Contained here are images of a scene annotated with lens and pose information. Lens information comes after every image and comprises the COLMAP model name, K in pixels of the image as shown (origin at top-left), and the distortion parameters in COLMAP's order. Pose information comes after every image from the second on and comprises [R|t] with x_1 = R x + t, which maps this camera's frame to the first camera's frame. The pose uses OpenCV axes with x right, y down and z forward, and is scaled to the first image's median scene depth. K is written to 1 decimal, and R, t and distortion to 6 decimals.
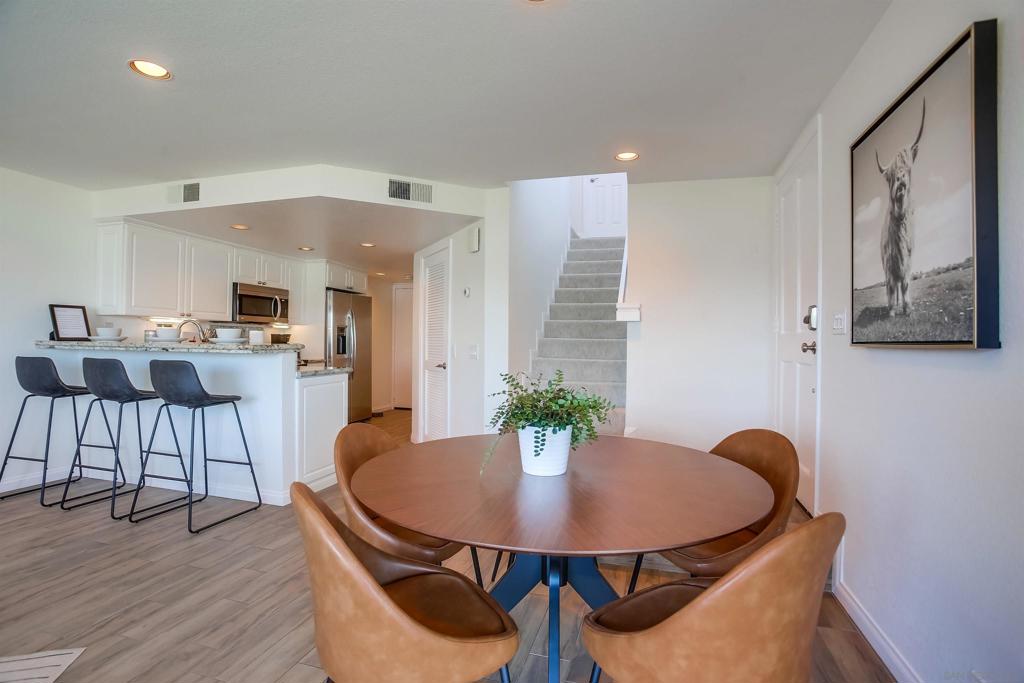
lens RADIAL K [[505.3, 0, 512.3], [0, 505.3, 340.3], [0, 0, 1]] dist [-0.025310, 0.000939]
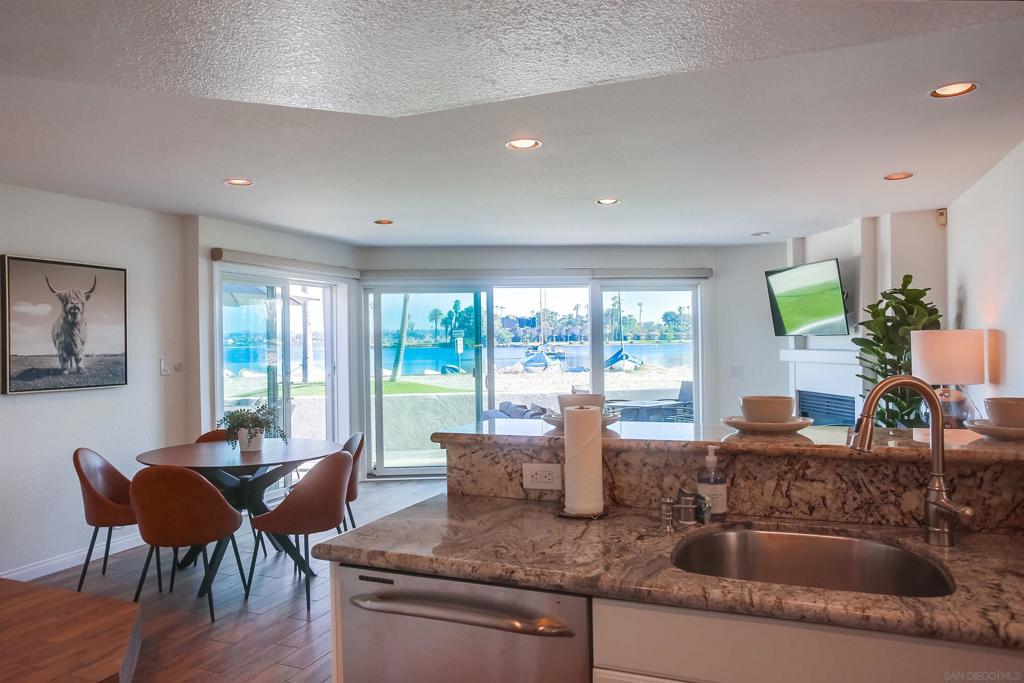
lens RADIAL K [[733.0, 0, 514.0], [0, 733.0, 342.7], [0, 0, 1]] dist [-0.013966, -0.001501]
pose [[-0.996734, 0.007434, 0.080407, -0.301475], [0.007116, 0.999966, -0.004236, -0.037604], [-0.080435, -0.003650, -0.996753, 0.952538]]
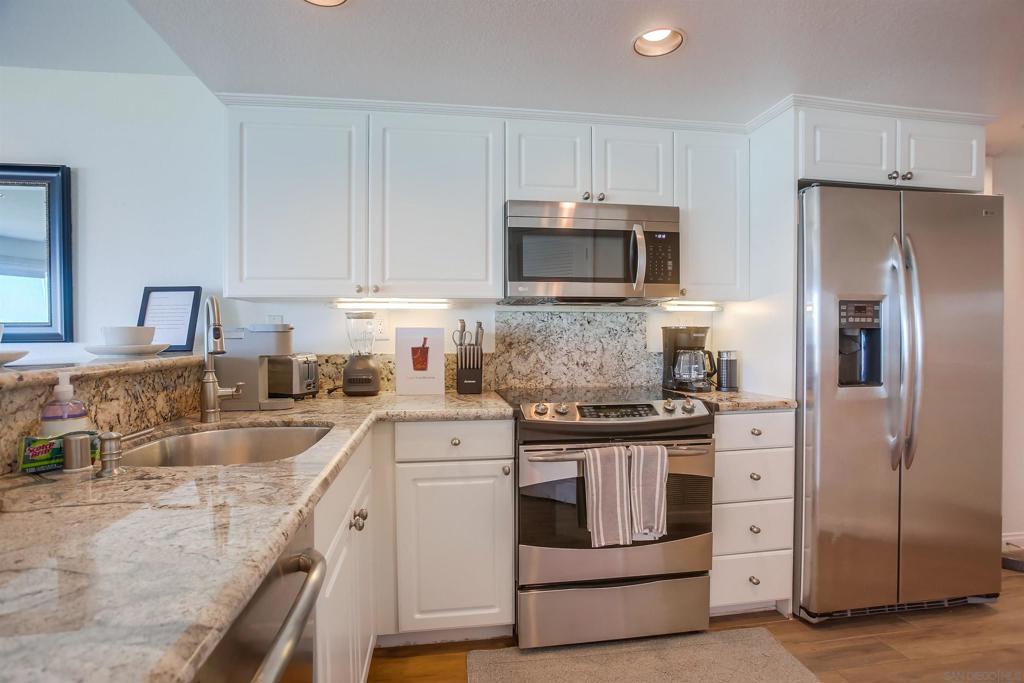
lens RADIAL K [[505.3, 0, 516.7], [0, 505.3, 341.0], [0, 0, 1]] dist [-0.025310, 0.000939]
pose [[0.427214, 0.007460, -0.904120, -0.160819], [0.014438, 0.999782, 0.015072, -0.009064], [0.904035, -0.019493, 0.427013, 0.730523]]
